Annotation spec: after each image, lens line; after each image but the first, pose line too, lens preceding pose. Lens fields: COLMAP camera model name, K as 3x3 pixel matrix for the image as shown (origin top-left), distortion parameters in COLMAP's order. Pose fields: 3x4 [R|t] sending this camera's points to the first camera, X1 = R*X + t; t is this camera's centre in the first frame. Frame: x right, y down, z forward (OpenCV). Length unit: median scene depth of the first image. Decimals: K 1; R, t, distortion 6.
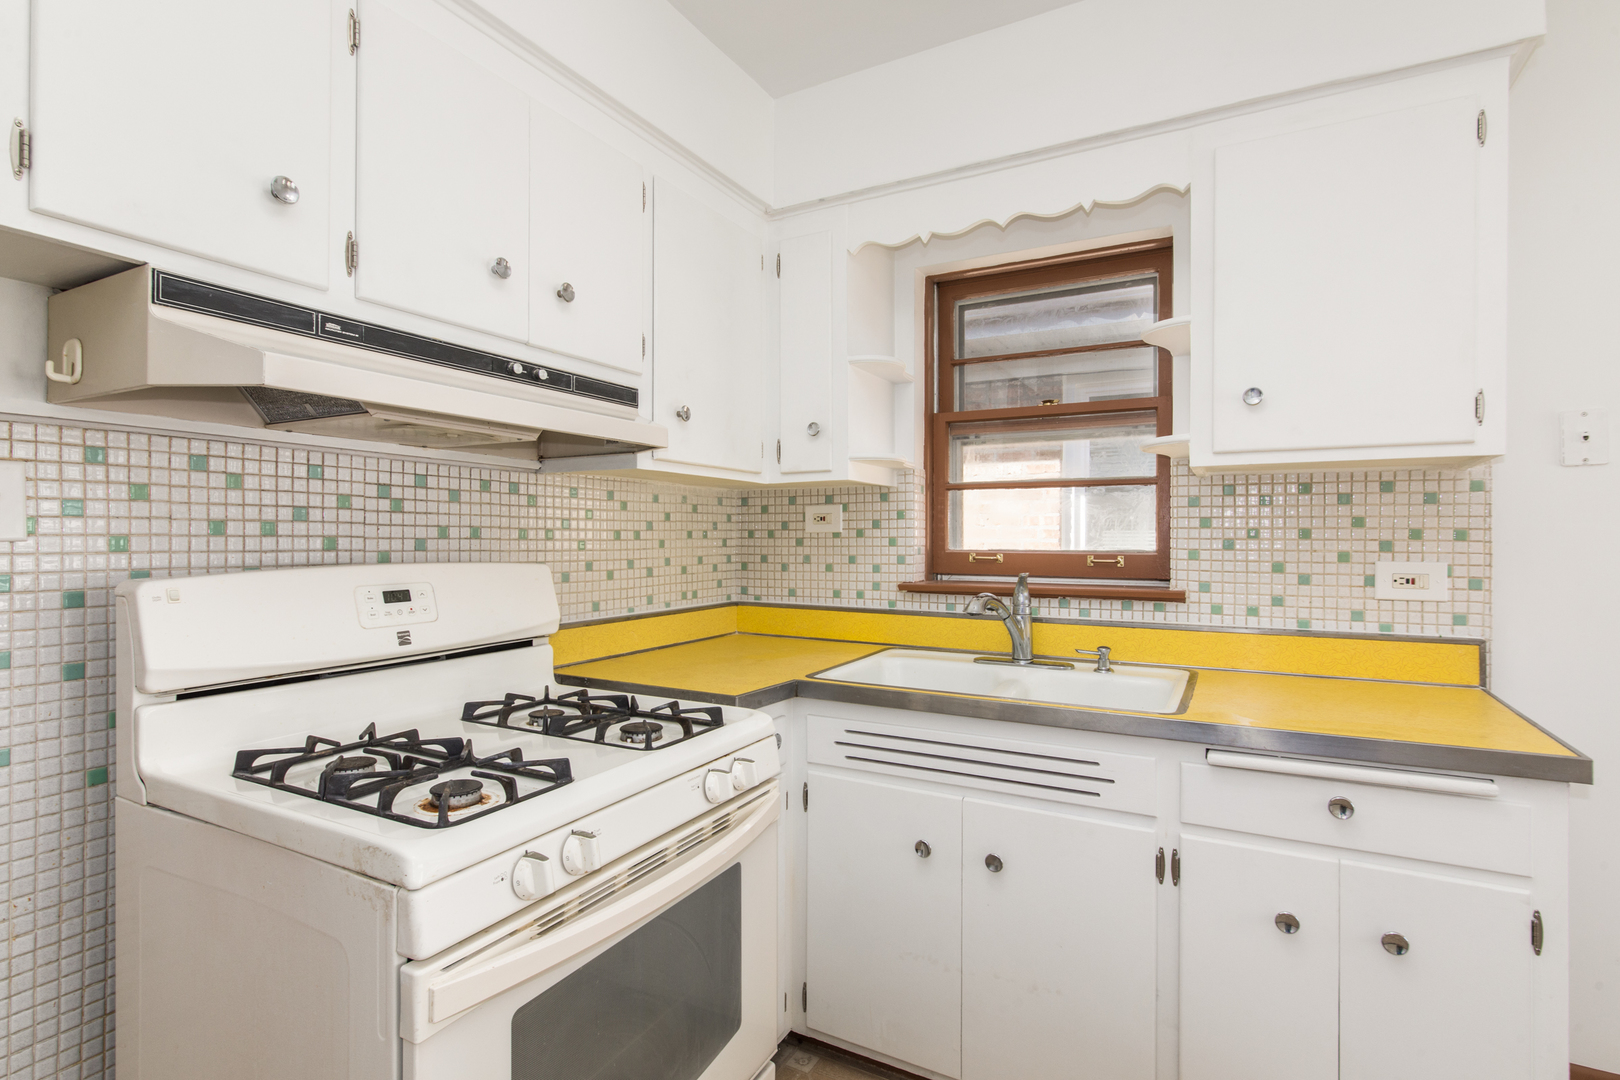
lens RADIAL K [[803.7, 0, 808.5], [0, 803.7, 556.4], [0, 0, 1]] dist [0.000809, 0.000016]
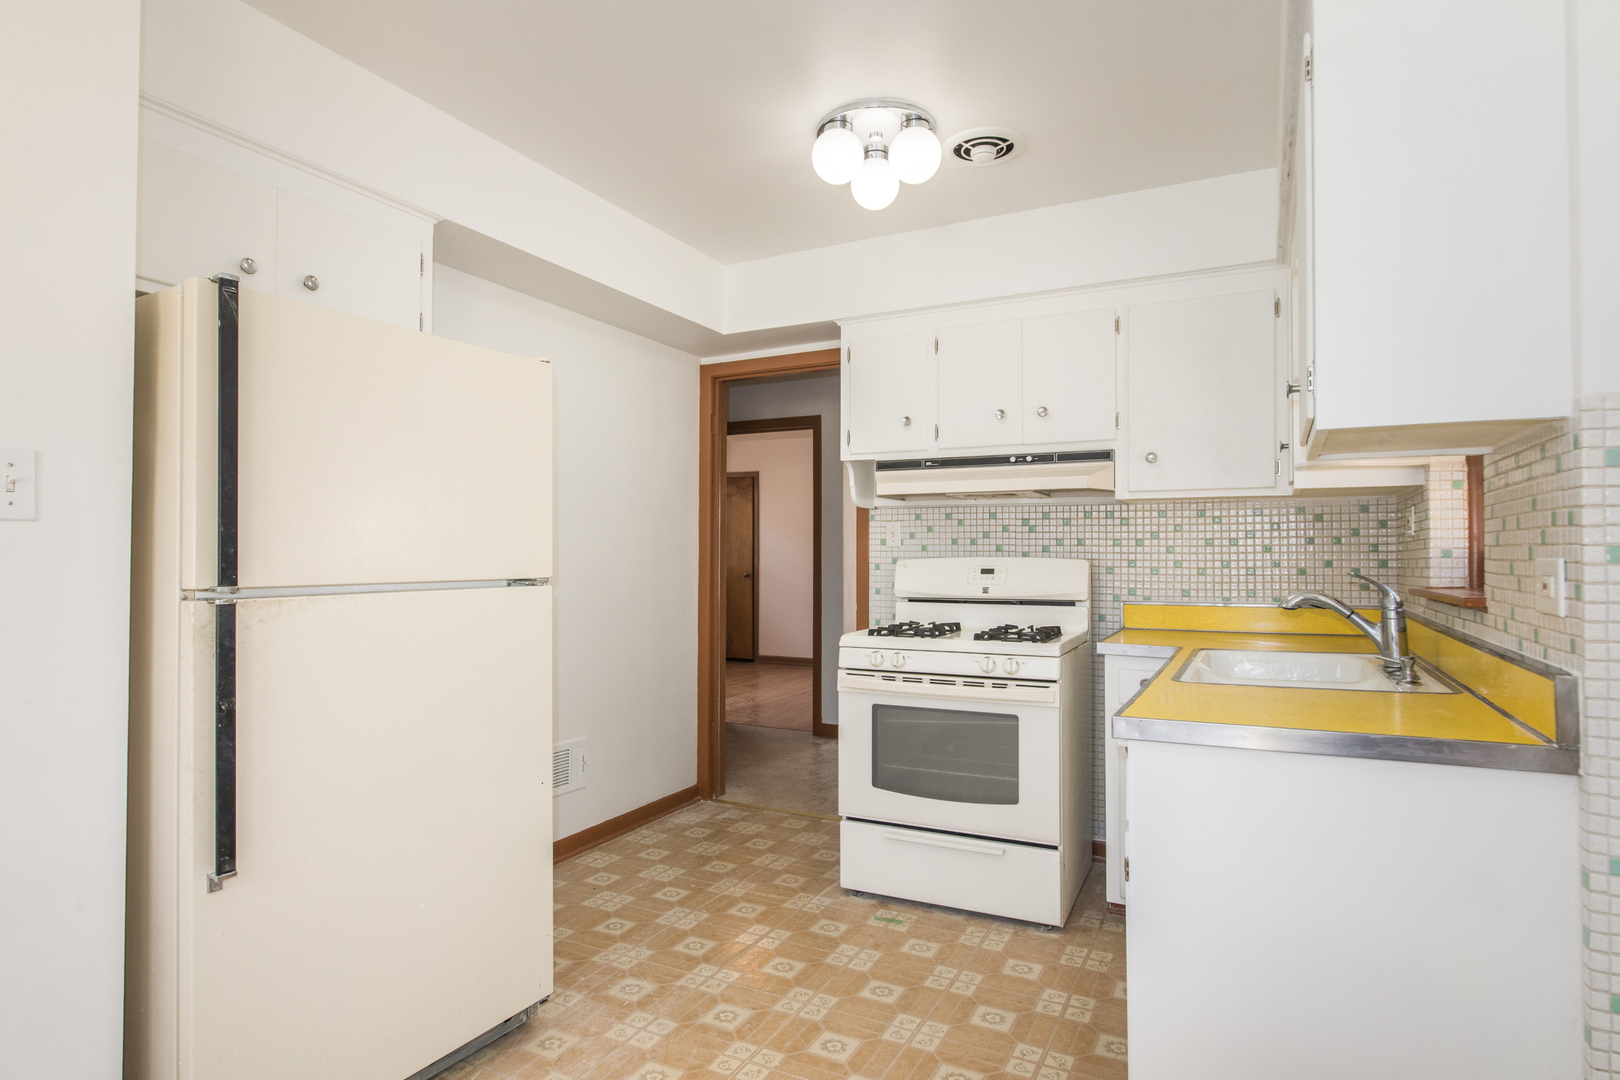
lens RADIAL K [[876.7, 0, 810.2], [0, 876.7, 564.7], [0, 0, 1]] dist [-0.001165, -0.001658]
pose [[0.025852, 0.000387, -0.999666, 1.655892], [-0.028233, 0.999601, -0.000344, 0.041552], [0.999267, 0.028232, 0.025853, 0.405246]]
